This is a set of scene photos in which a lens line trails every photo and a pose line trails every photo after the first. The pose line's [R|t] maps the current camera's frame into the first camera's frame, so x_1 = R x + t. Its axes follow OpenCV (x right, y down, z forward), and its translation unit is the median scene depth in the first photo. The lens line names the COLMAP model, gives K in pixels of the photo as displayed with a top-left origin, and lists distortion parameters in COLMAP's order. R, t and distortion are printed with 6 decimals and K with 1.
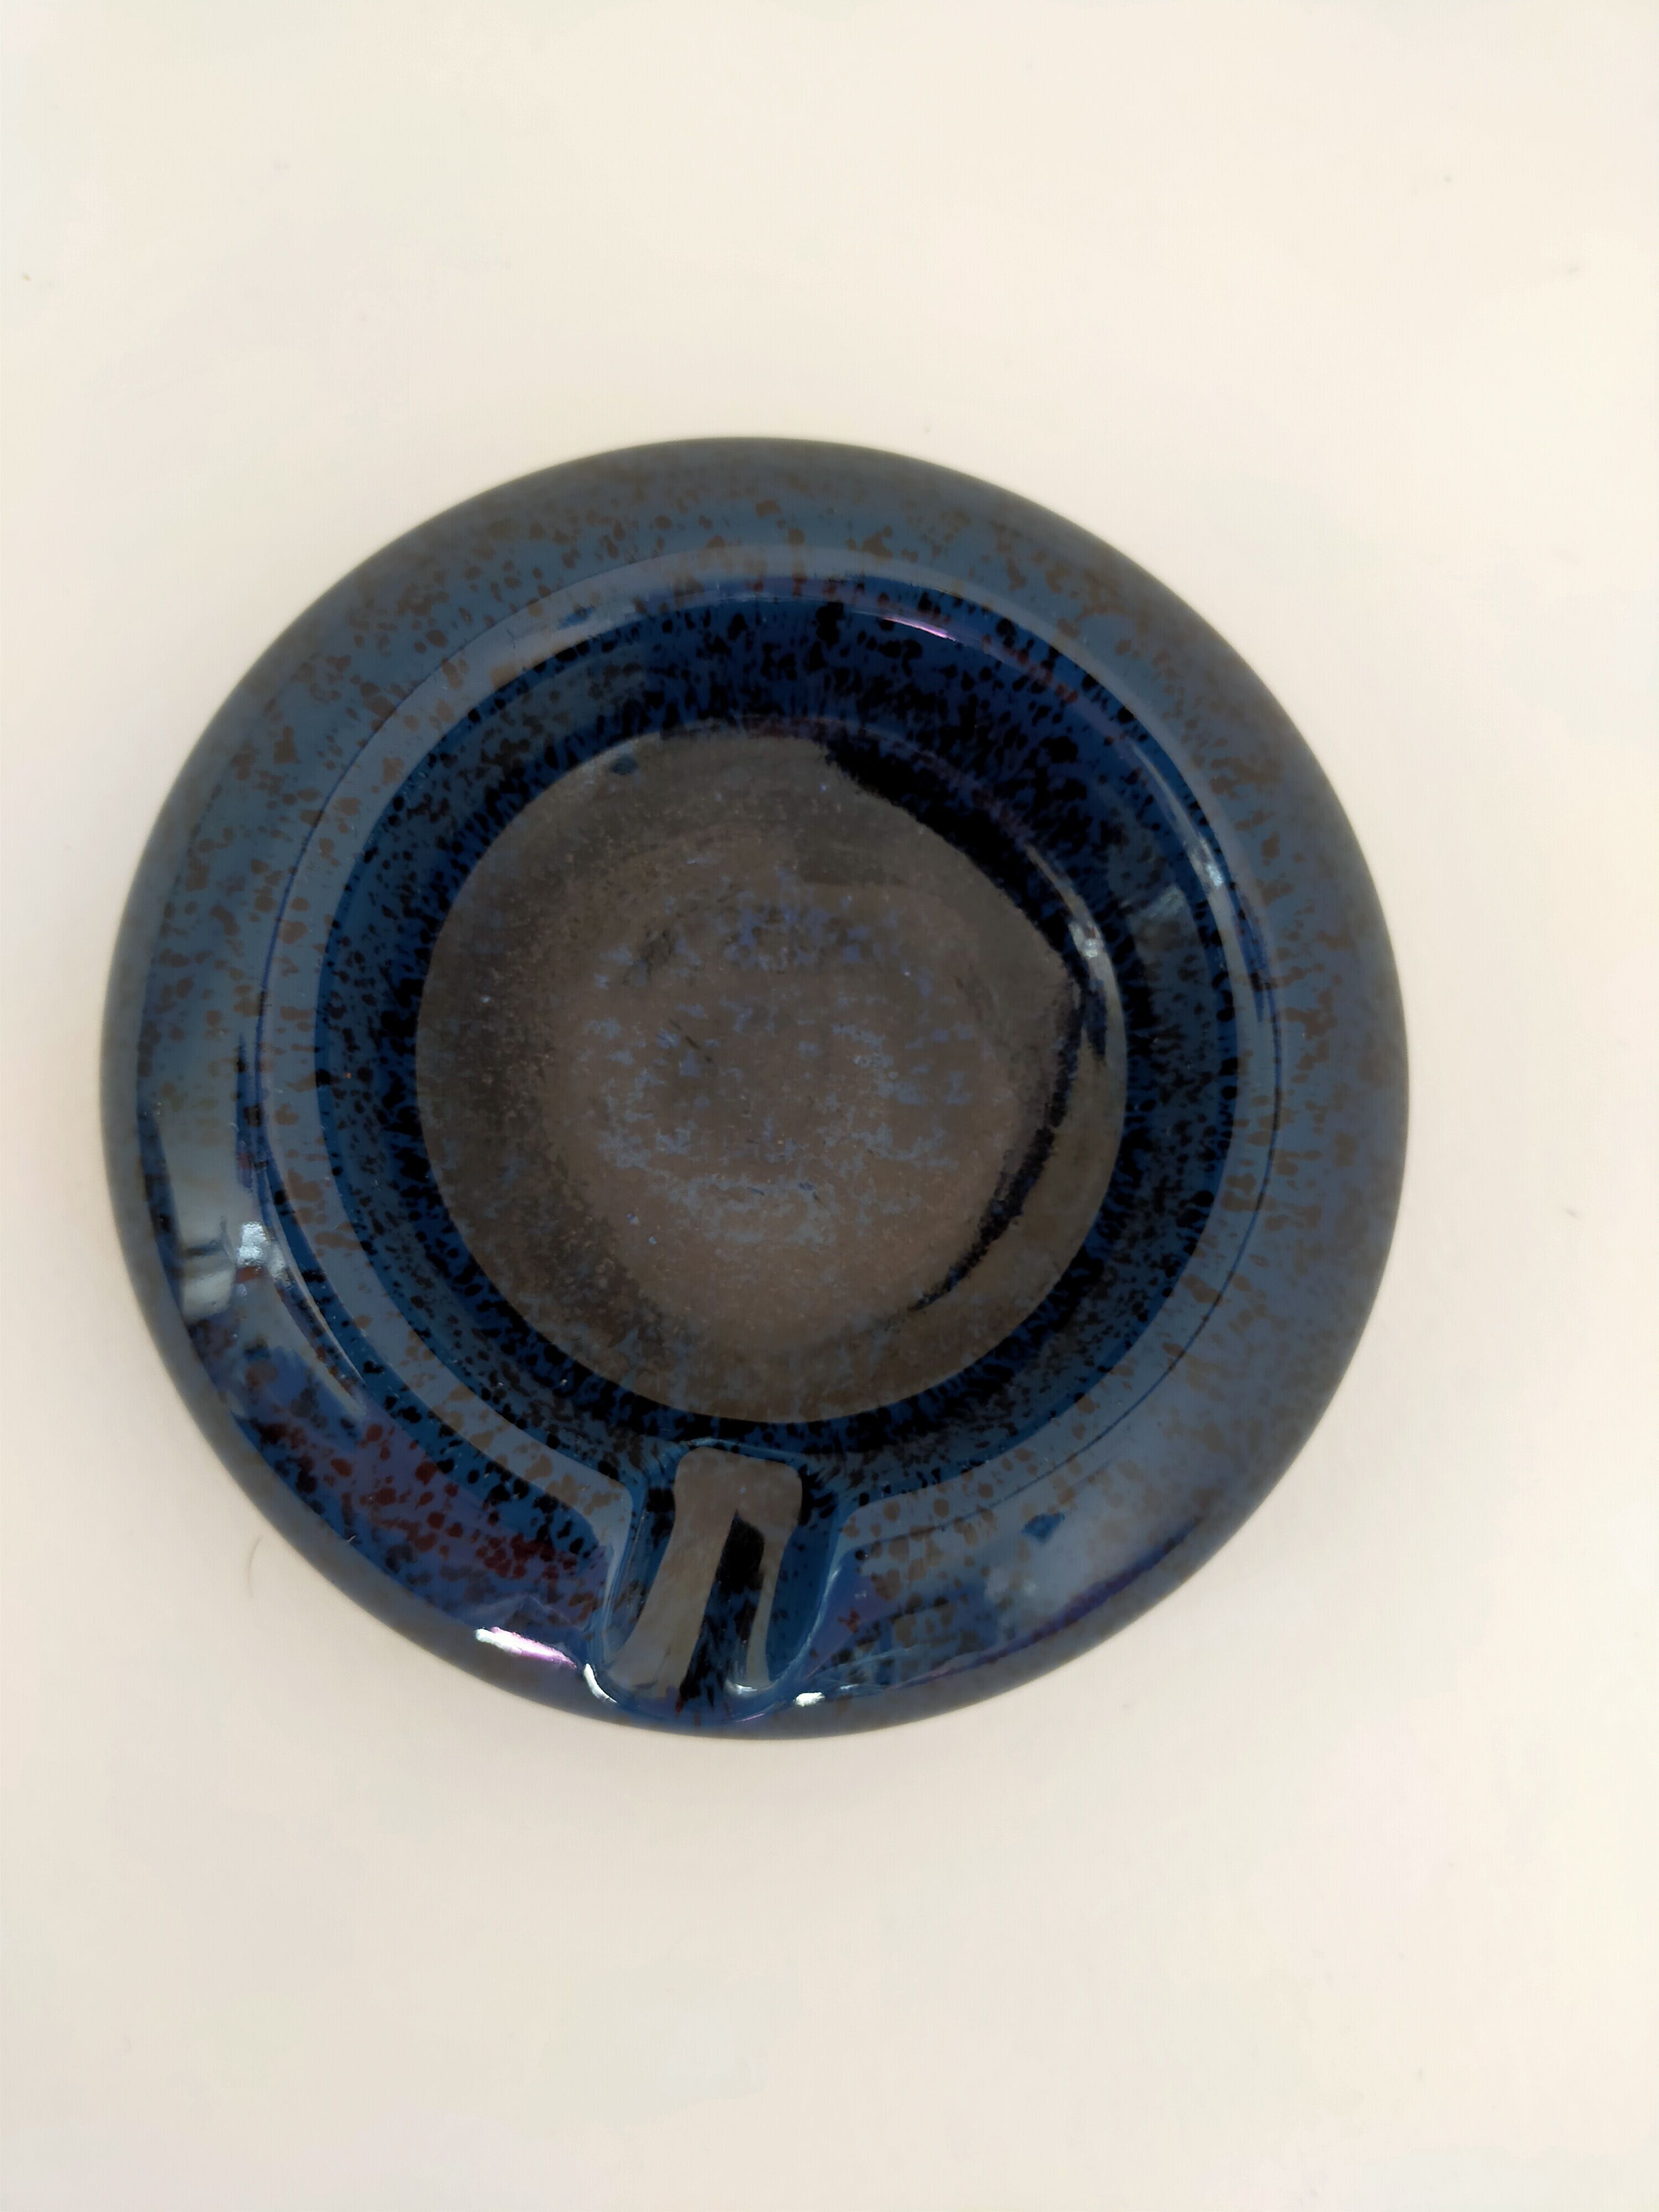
lens RADIAL K [[1714.9, 0, 818.3], [0, 1714.9, 1108.6], [0, 0, 1]] dist [0.034378, -0.002221]
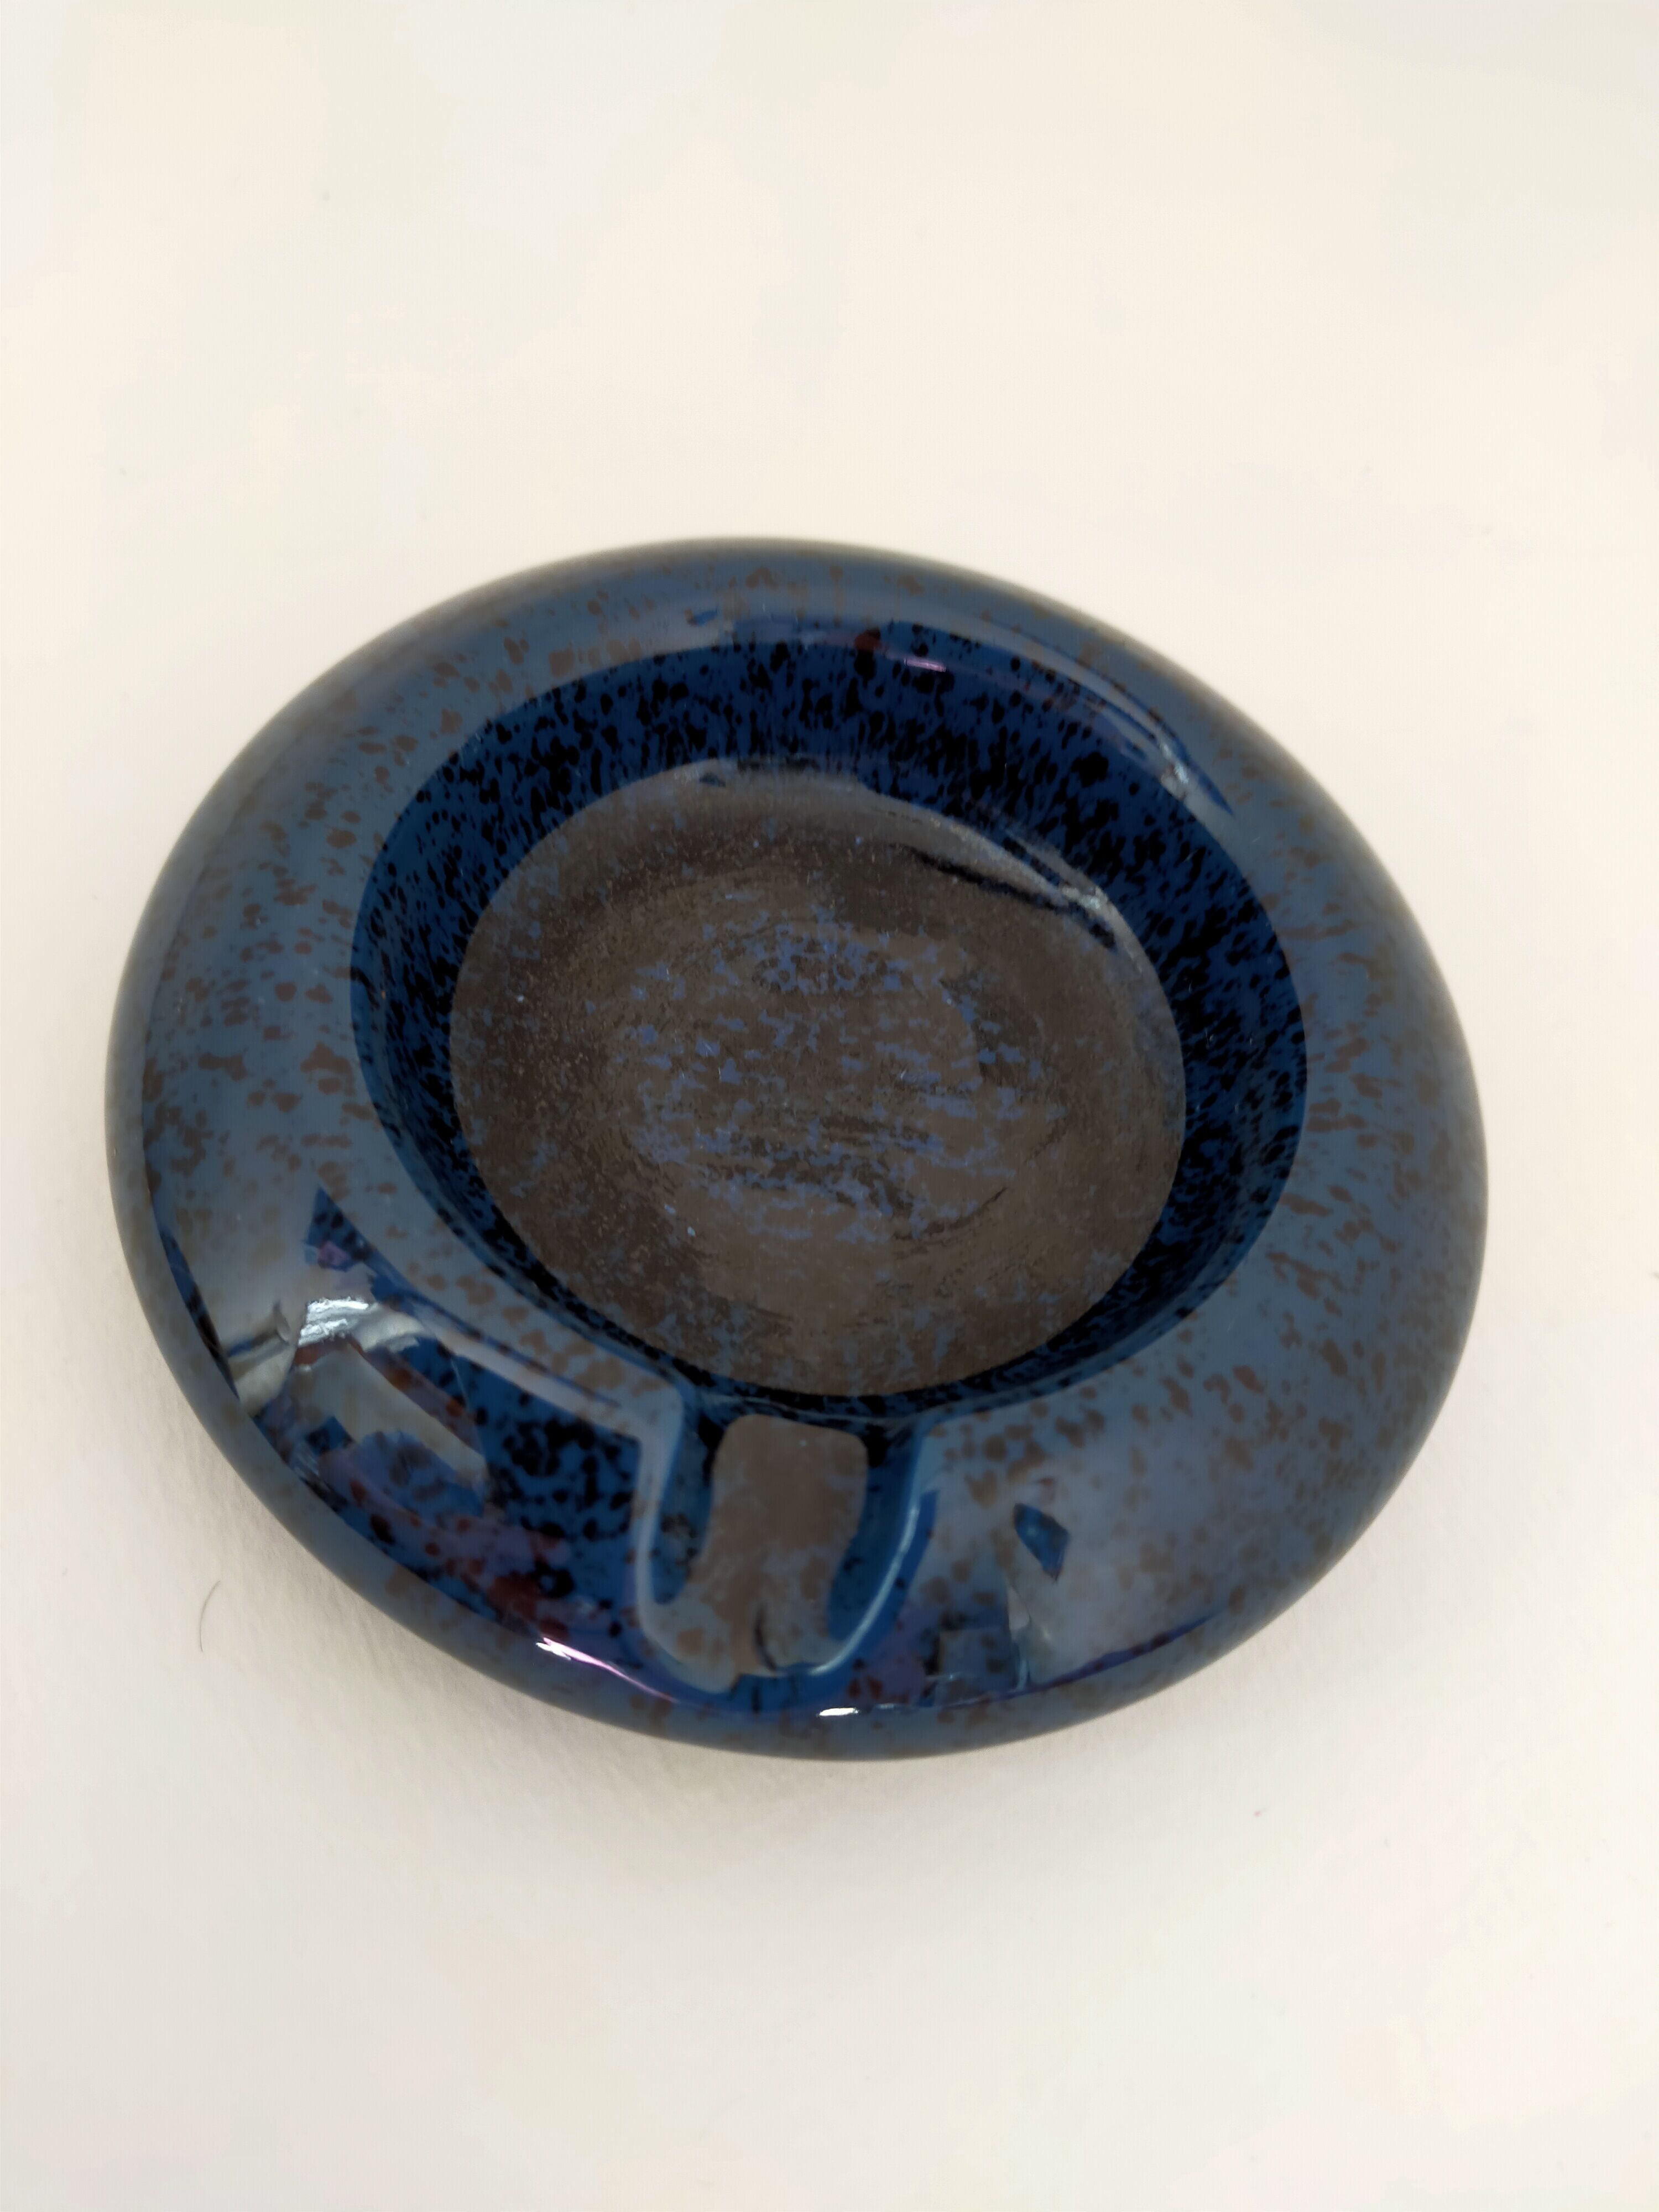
lens RADIAL K [[1737.0, 0, 829.5], [0, 1737.0, 1106.0], [0, 0, 1]] dist [0.056535, 0.000735]
pose [[0.999019, -0.007036, 0.043720, -0.063075], [0.023693, 0.919020, -0.393499, 0.382271], [-0.037411, 0.394149, 0.918285, 0.117531]]
